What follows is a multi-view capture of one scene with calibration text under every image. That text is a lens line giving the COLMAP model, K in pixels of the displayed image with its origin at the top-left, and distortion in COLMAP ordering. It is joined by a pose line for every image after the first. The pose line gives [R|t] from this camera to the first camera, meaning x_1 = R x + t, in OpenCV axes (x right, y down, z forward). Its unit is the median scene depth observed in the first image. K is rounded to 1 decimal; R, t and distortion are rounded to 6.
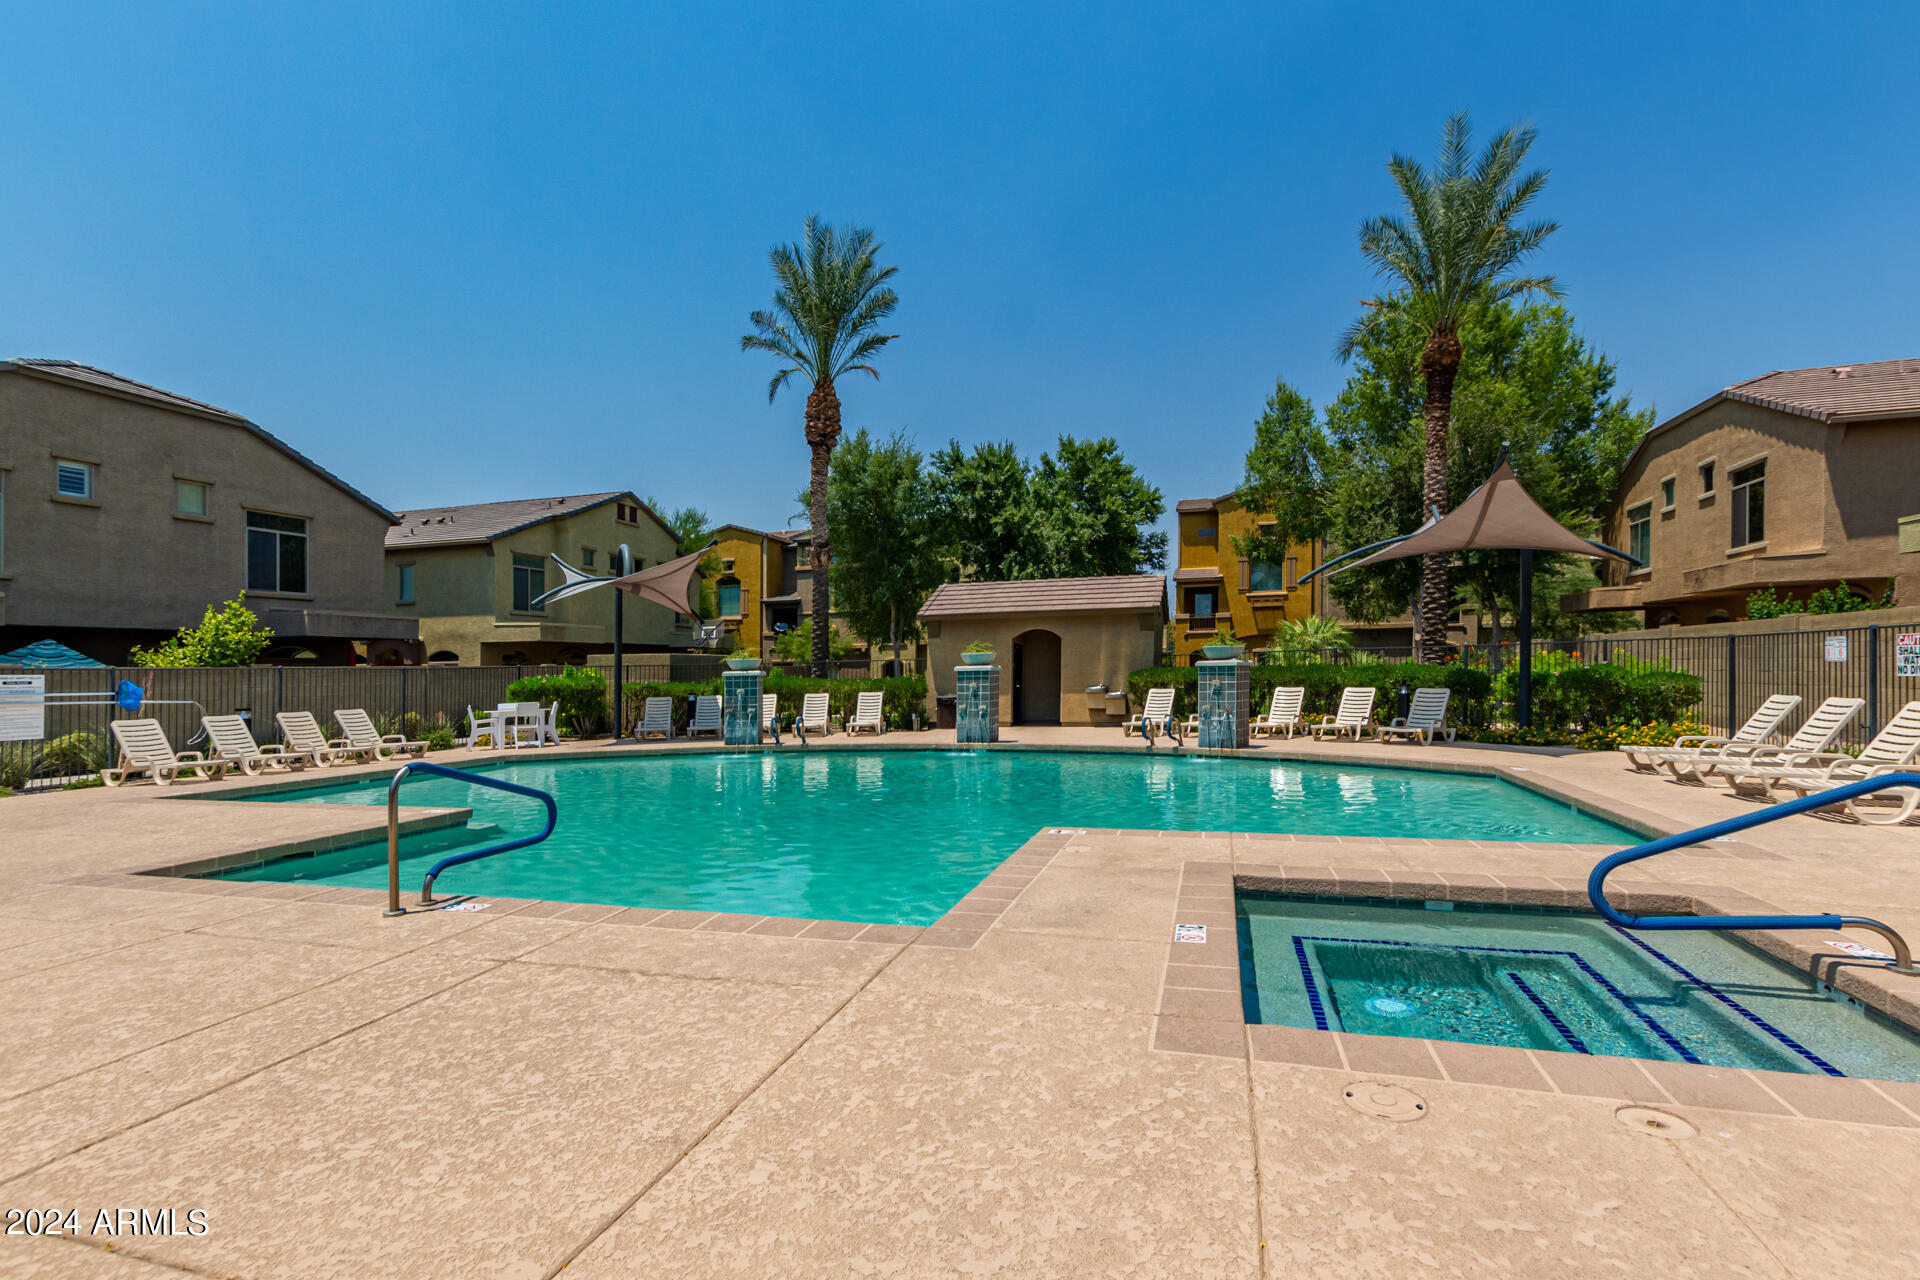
lens RADIAL K [[859.0, 0, 960.0], [0, 859.0, 640.0], [0, 0, 1]] dist [-0.001171, -0.000402]
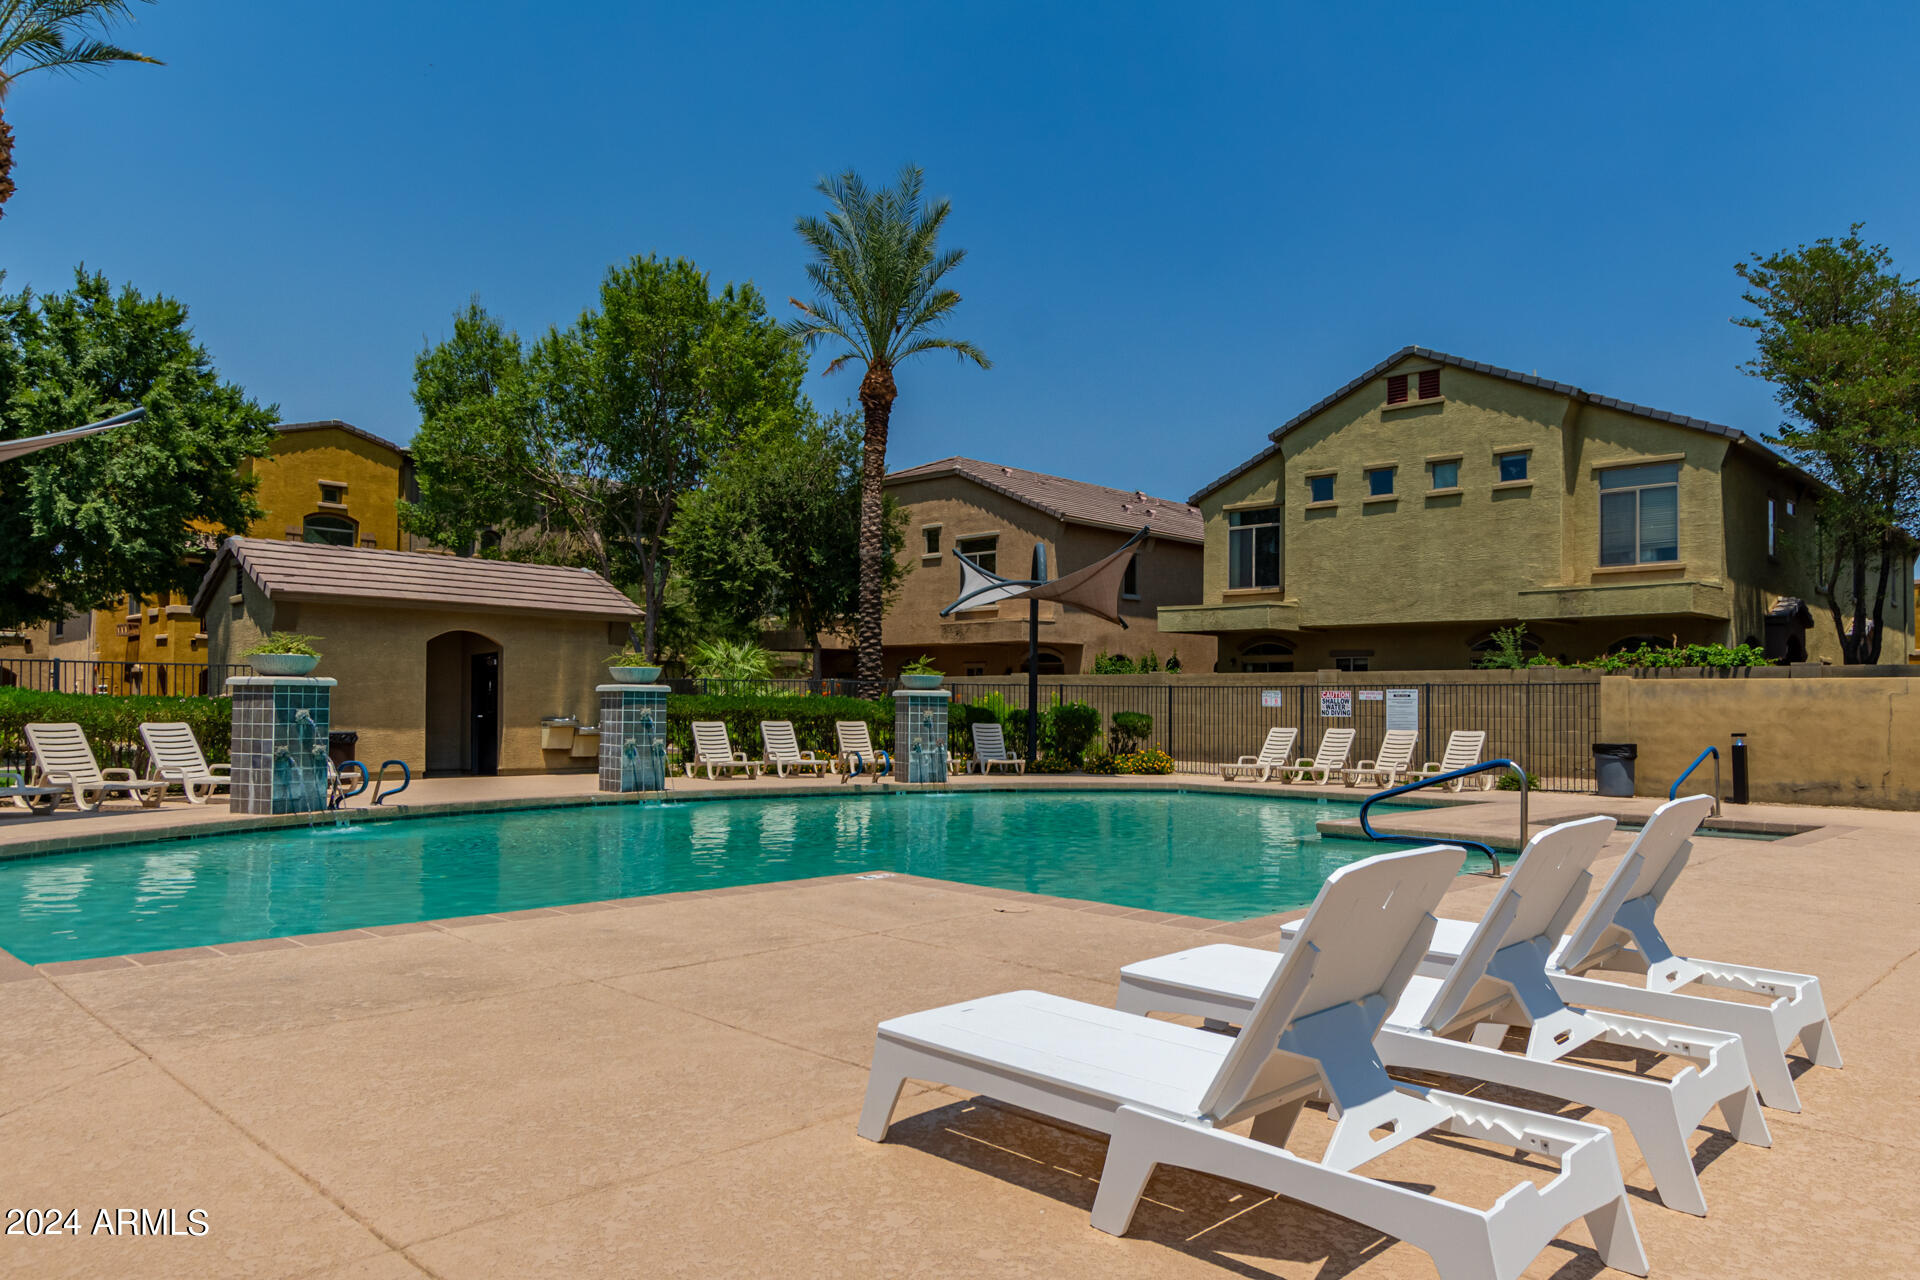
lens RADIAL K [[1270.2, 0, 960.0], [0, 1270.2, 640.0], [0, 0, 1]] dist [-0.044441, 0.000023]
pose [[0.471770, 0.068938, 0.879023, -0.839920], [-0.052874, 0.997357, -0.049841, 0.032170], [-0.880135, -0.022964, 0.474167, 0.269944]]
